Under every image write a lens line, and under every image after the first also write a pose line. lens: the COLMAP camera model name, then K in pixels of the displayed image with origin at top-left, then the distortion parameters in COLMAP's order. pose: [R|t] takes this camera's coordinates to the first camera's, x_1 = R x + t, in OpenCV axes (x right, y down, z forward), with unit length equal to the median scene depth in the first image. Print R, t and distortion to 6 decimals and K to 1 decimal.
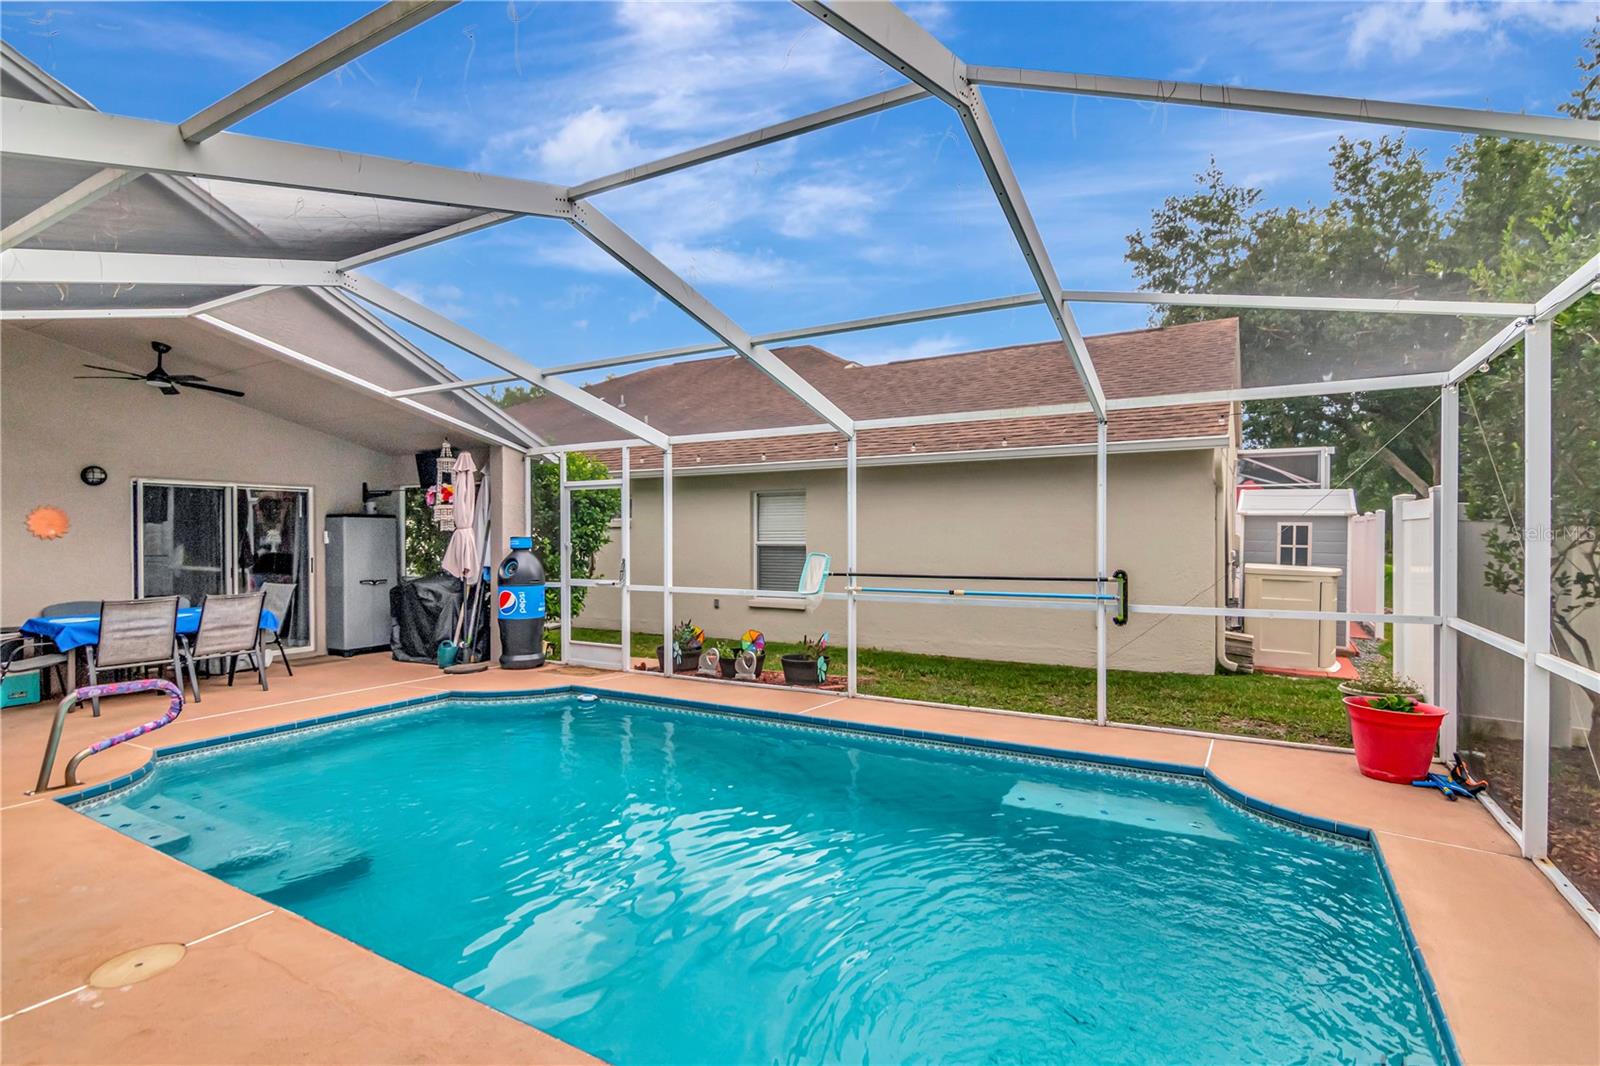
lens RADIAL K [[786.4, 0, 805.5], [0, 786.4, 534.7], [0, 0, 1]] dist [-0.000343, -0.007031]
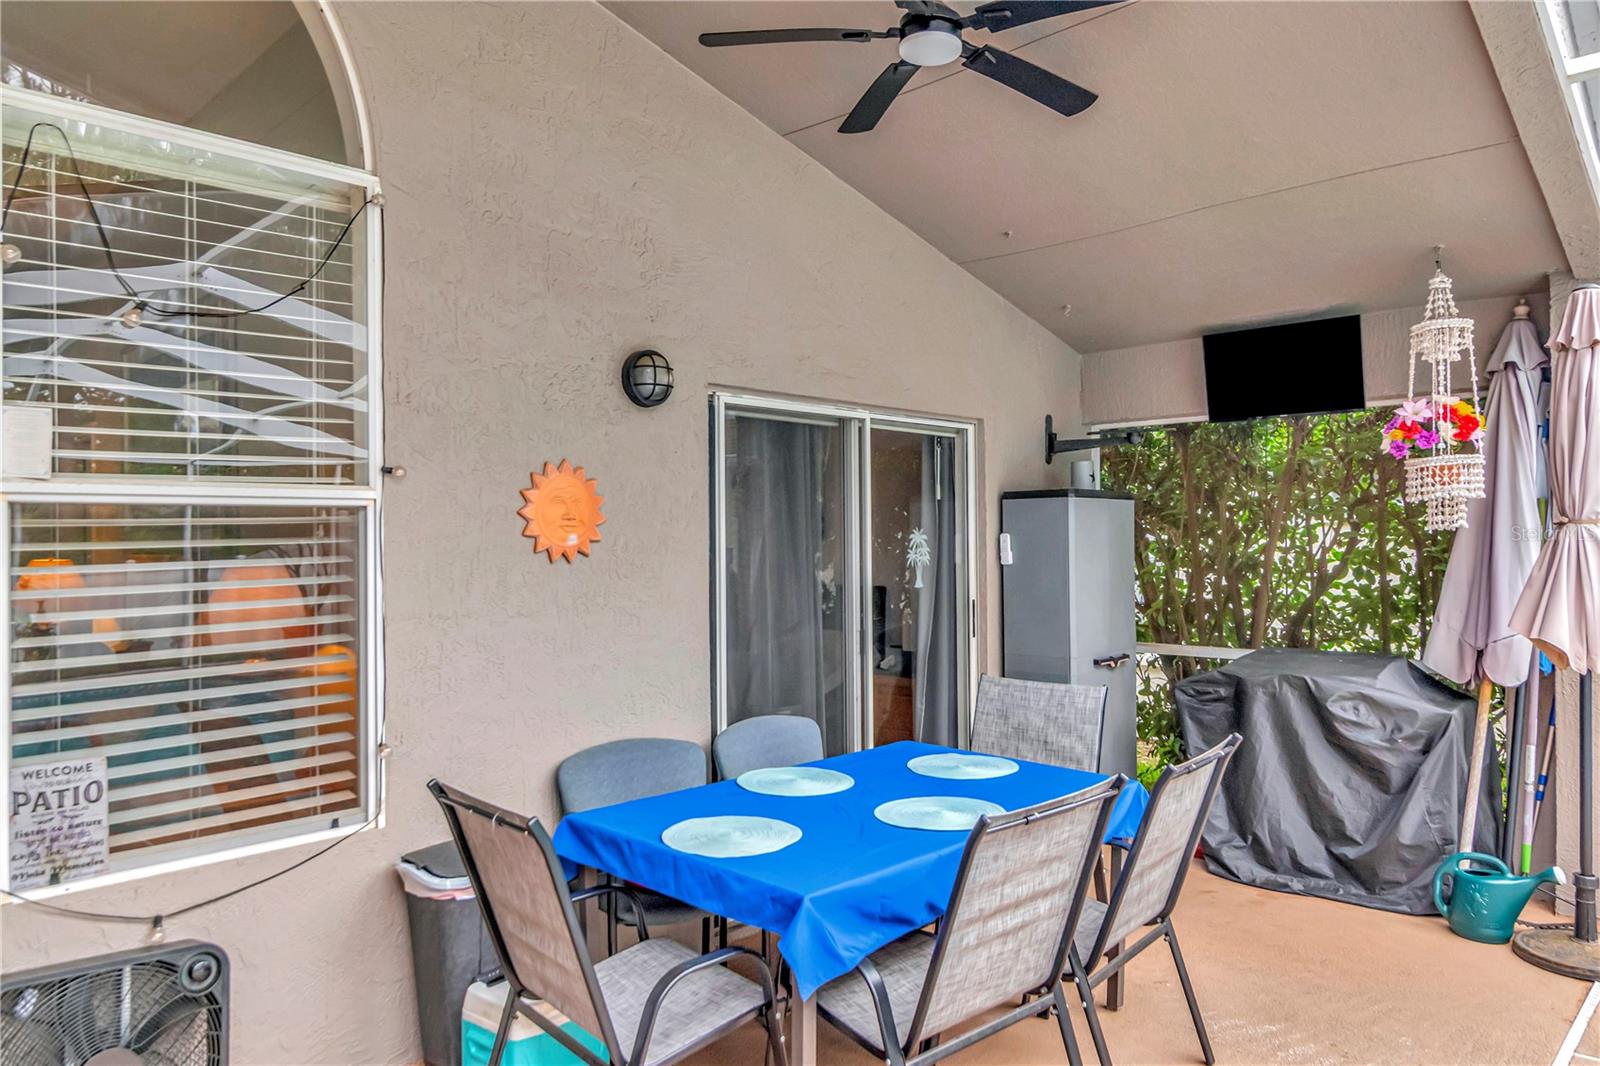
lens RADIAL K [[1110.3, 0, 801.9], [0, 1110.3, 531.4], [0, 0, 1]] dist [-0.008994, -0.001982]
pose [[0.970021, -0.007144, -0.242914, -0.746067], [0.005997, 0.999967, -0.005460, -0.004079], [0.242945, 0.003839, 0.970032, 0.552798]]
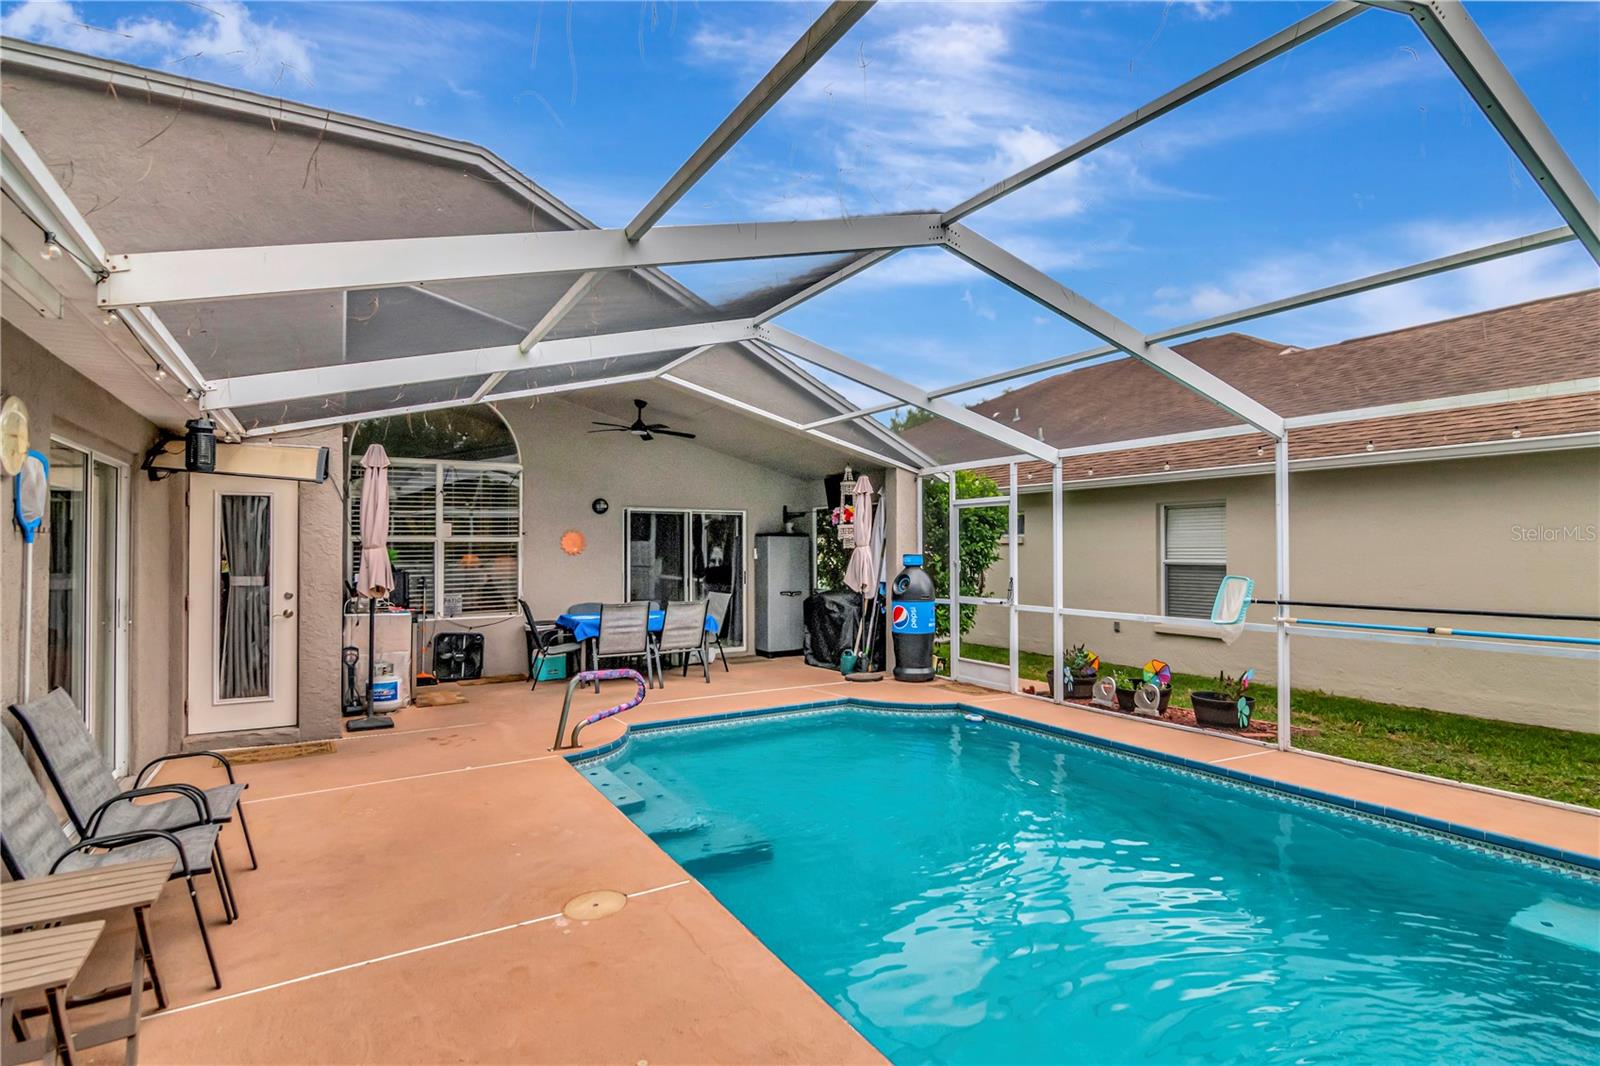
lens RADIAL K [[786.4, 0, 799.7], [0, 786.4, 531.1], [0, 0, 1]] dist [-0.000343, -0.007031]
pose [[0.873798, -0.010205, -0.486182, 0.016306], [-0.000311, 0.999768, -0.021545, -0.006330], [0.486289, 0.018977, 0.873592, 0.019950]]
